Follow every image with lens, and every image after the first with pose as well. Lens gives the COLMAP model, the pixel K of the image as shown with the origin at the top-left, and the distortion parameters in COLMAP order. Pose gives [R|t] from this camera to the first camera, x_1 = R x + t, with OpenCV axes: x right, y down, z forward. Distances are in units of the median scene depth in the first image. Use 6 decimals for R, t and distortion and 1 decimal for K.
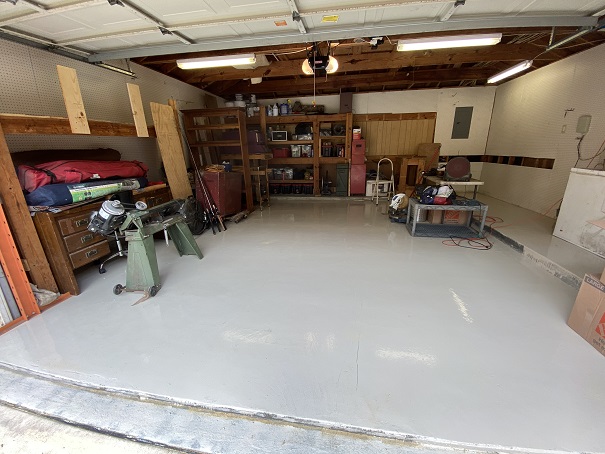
lens RADIAL K [[257.3, 0, 300.8], [0, 257.3, 226.6], [0, 0, 1]] dist [-0.001386, -0.000845]
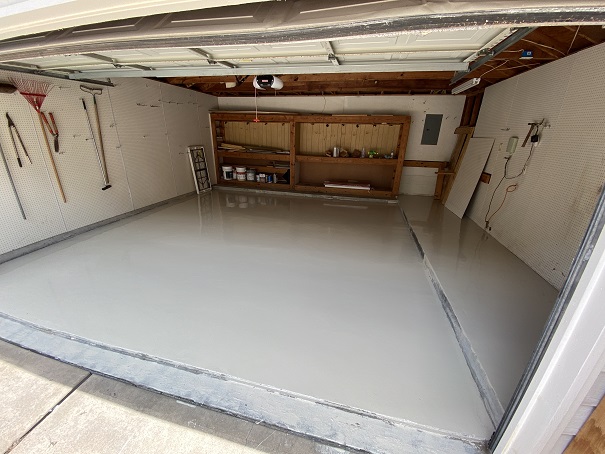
lens RADIAL K [[257.3, 0, 297.4], [0, 257.3, 229.2], [0, 0, 1]] dist [-0.001386, -0.000845]
pose [[0.995619, 0.068474, -0.063677, 0.309653], [-0.064625, 0.996064, 0.060662, -0.056368], [0.067580, -0.056281, 0.996125, -0.150687]]
